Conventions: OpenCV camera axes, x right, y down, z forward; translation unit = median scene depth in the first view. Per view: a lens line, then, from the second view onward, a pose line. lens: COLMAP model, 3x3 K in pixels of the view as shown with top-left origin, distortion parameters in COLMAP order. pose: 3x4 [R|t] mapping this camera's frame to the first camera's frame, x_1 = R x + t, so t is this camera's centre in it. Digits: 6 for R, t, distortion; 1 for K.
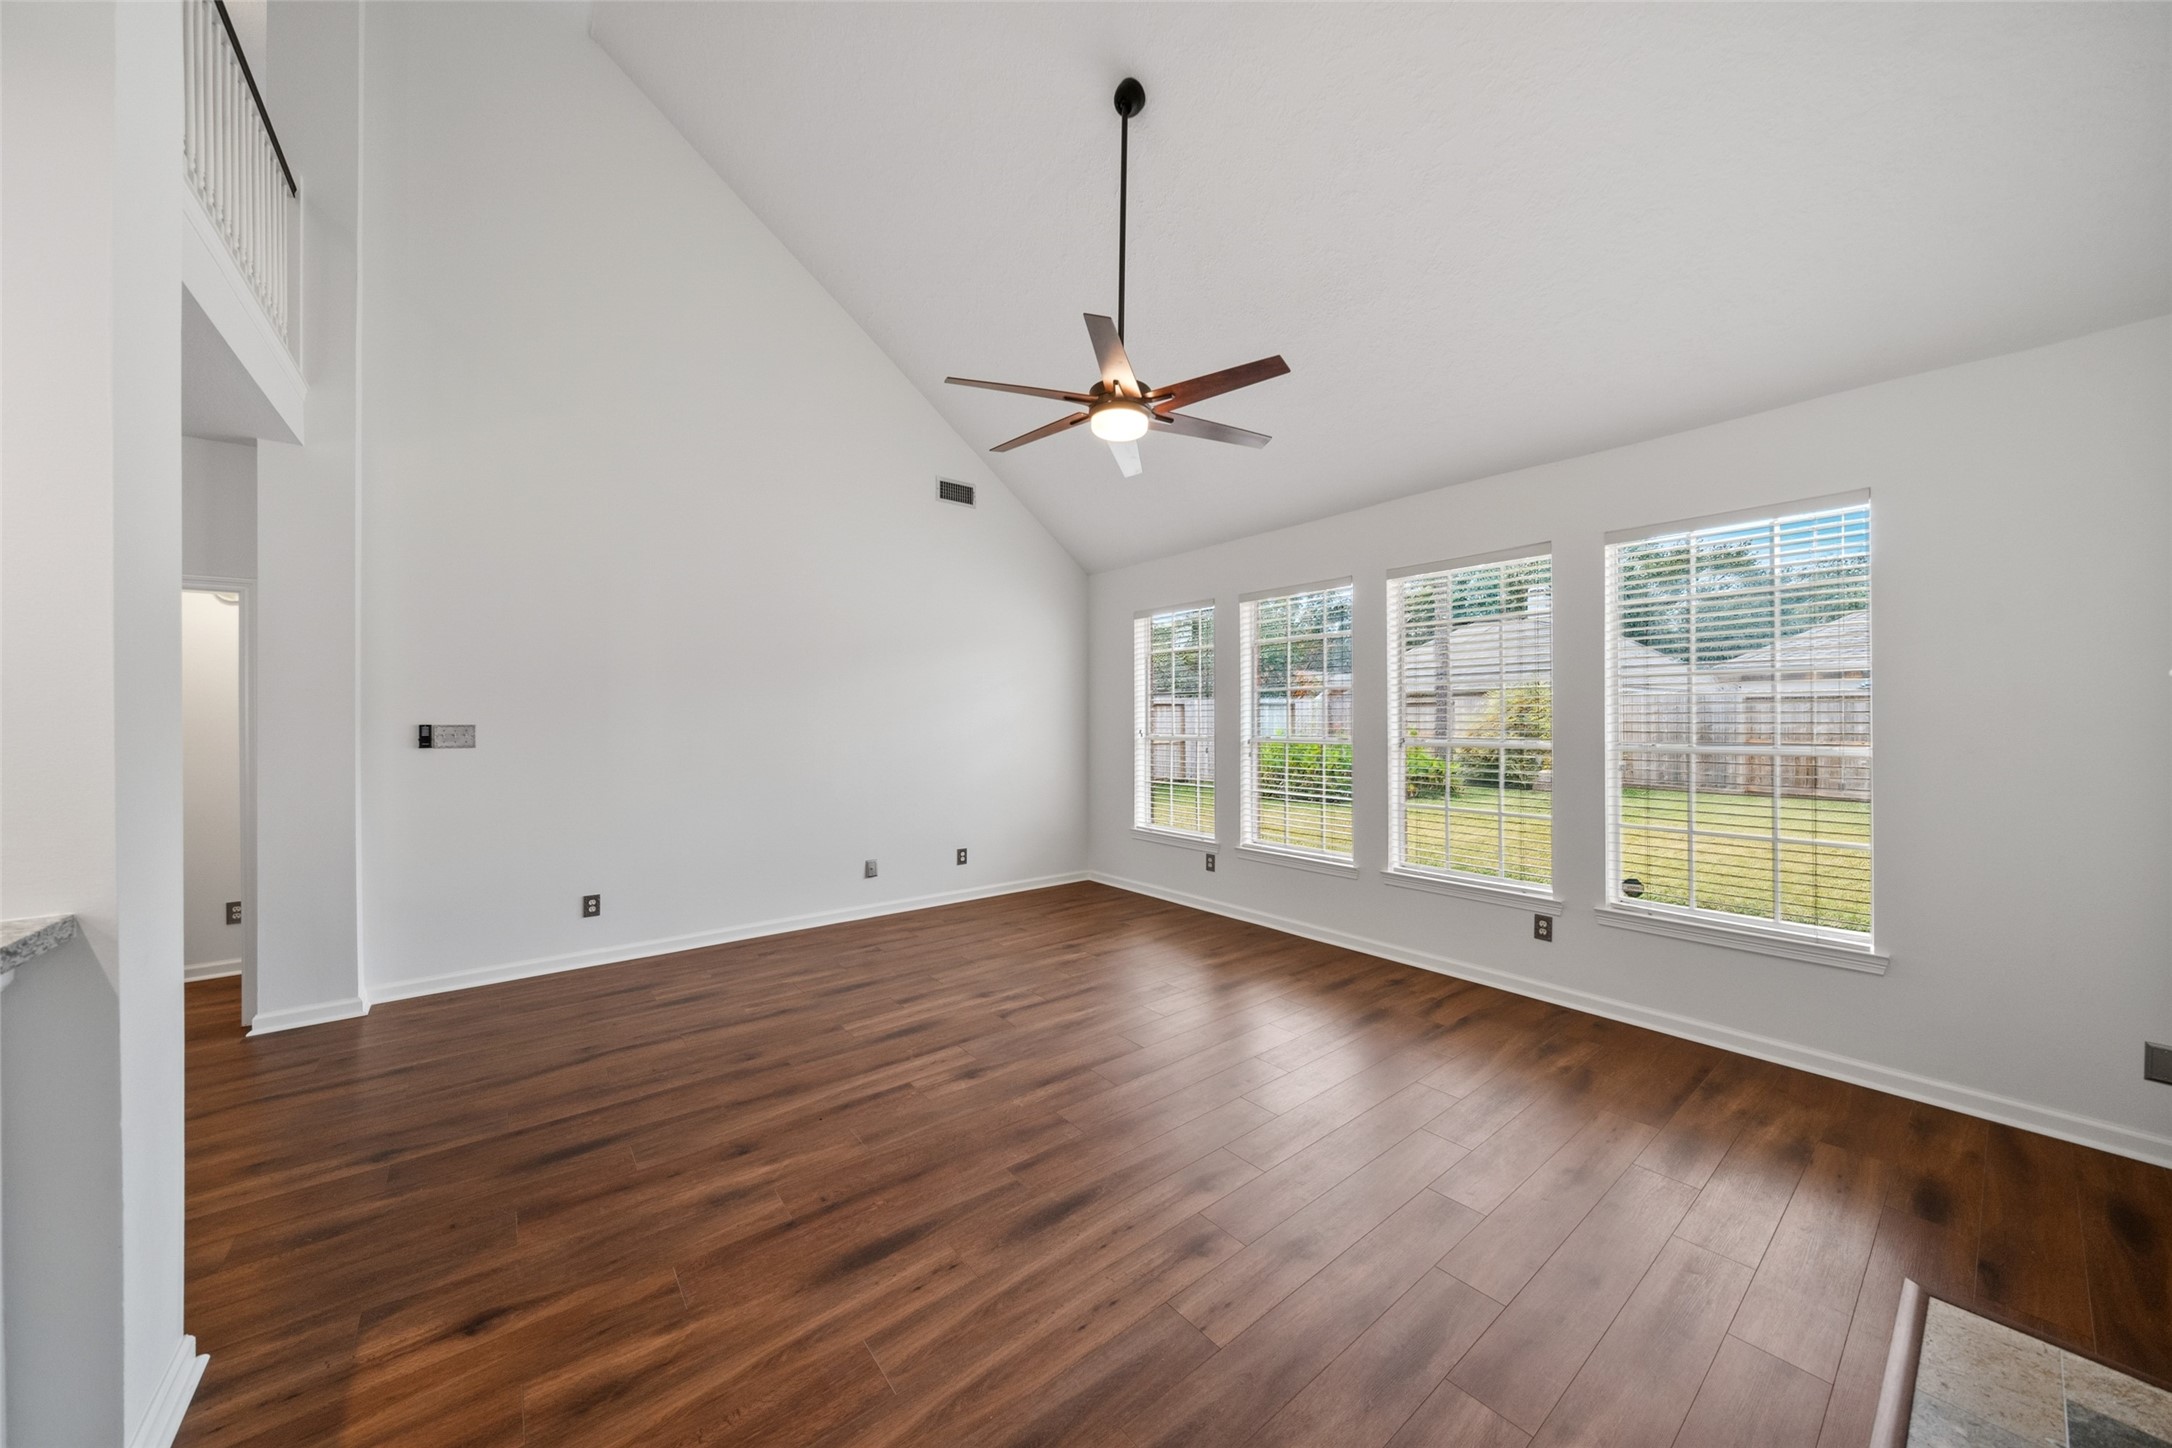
lens RADIAL K [[749.6, 0, 1090.3], [0, 749.6, 716.3], [0, 0, 1]] dist [-0.000643, -0.000043]
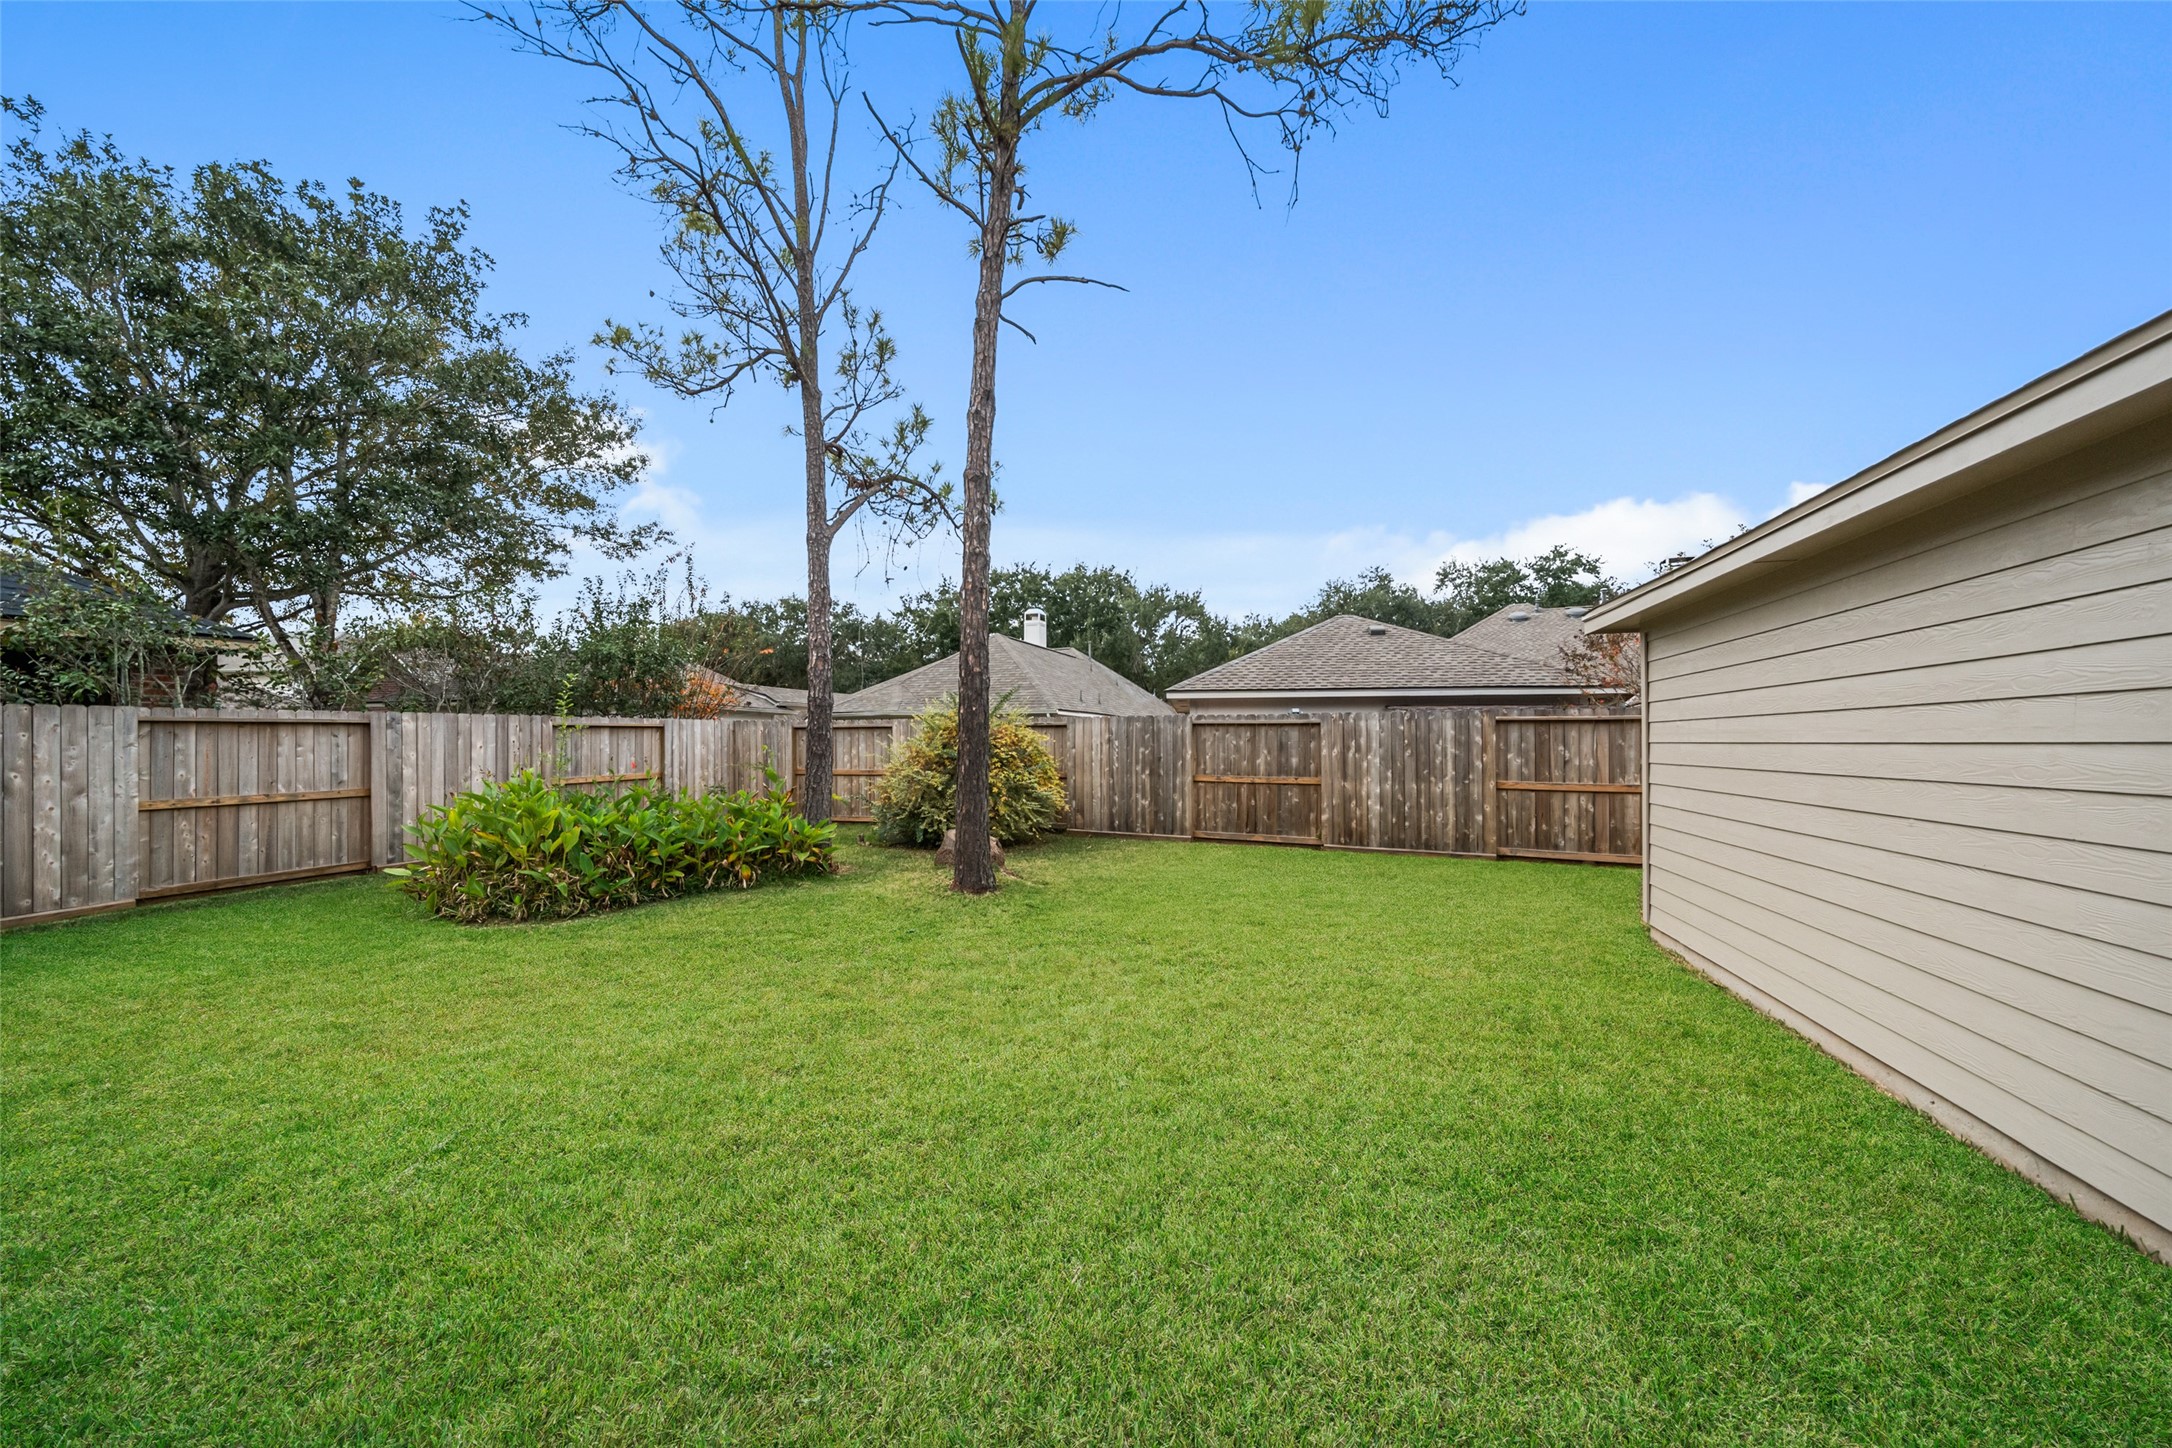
lens RADIAL K [[739.8, 0, 1089.2], [0, 739.8, 730.9], [0, 0, 1]] dist [-0.000974, -0.000056]
pose [[0.843030, 0.012765, 0.537716, 0.344973], [-0.004653, 0.999854, -0.016441, -0.005810], [-0.537847, 0.011358, 0.842966, 0.378587]]
